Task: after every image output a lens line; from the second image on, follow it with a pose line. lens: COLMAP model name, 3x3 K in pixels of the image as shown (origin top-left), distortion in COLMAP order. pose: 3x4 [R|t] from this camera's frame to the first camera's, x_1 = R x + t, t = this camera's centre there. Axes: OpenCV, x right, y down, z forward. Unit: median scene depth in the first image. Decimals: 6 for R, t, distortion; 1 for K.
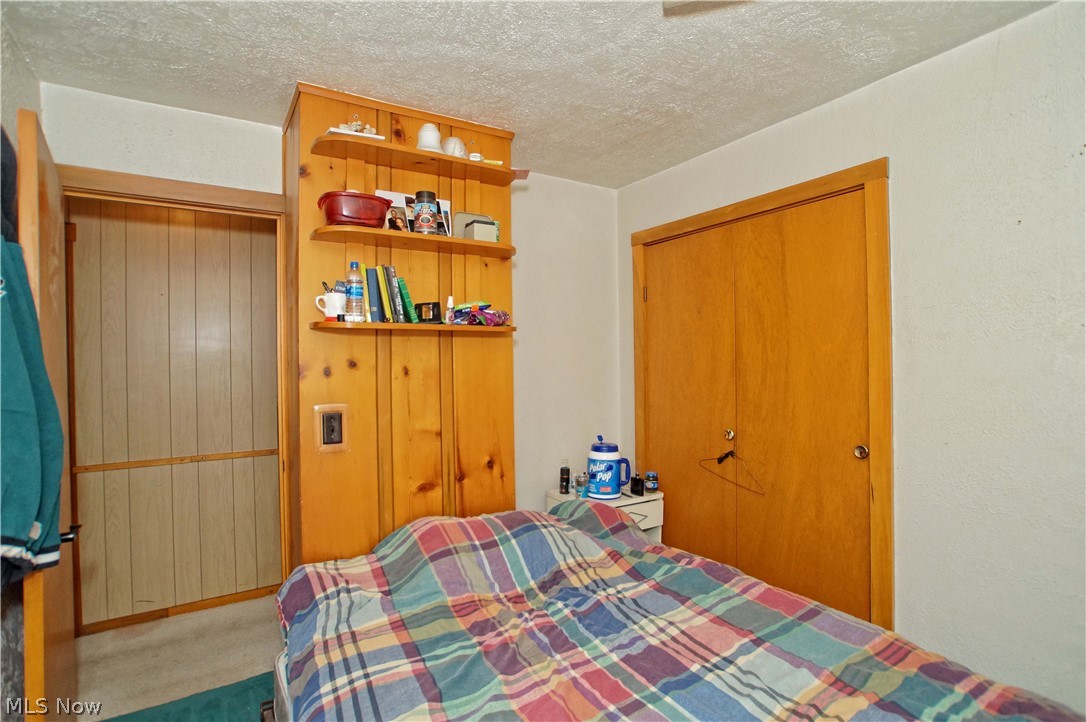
lens RADIAL K [[518.5, 0, 543.0], [0, 518.5, 361.0], [0, 0, 1]] dist [-0.060812, 0.023778]
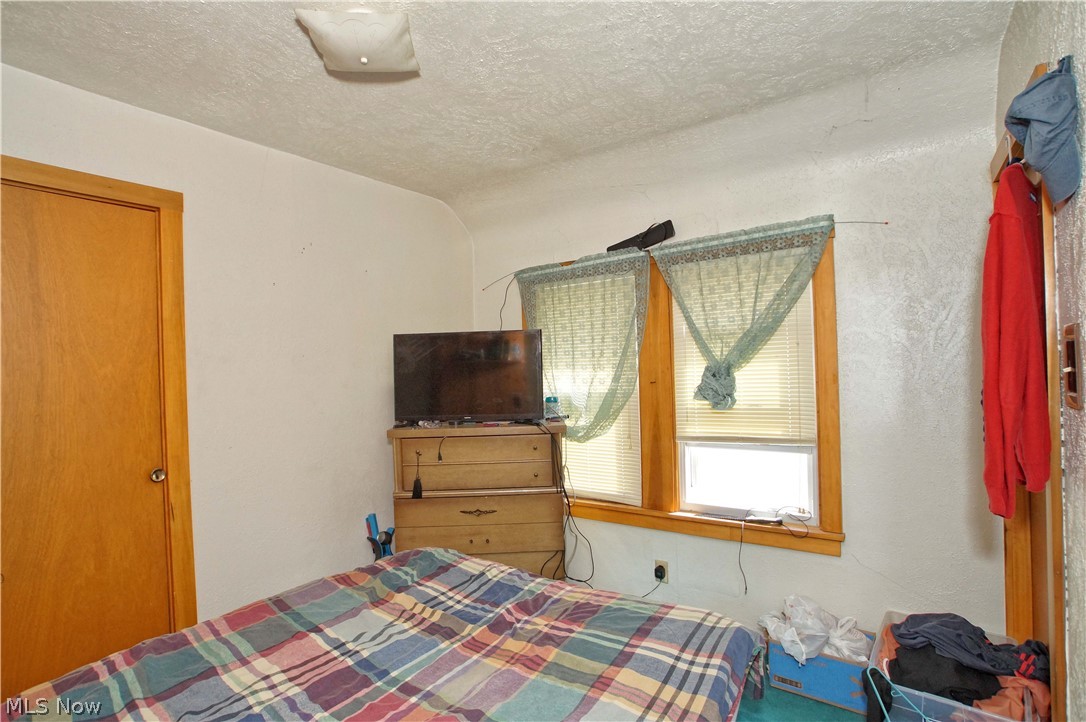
lens RADIAL K [[518.5, 0, 543.0], [0, 518.5, 361.0], [0, 0, 1]] dist [-0.060812, 0.023778]
pose [[-0.384720, 0.037576, 0.922268, -0.595269], [0.045324, 0.998735, -0.021785, 0.013052], [-0.921920, 0.033420, -0.385937, 0.705650]]
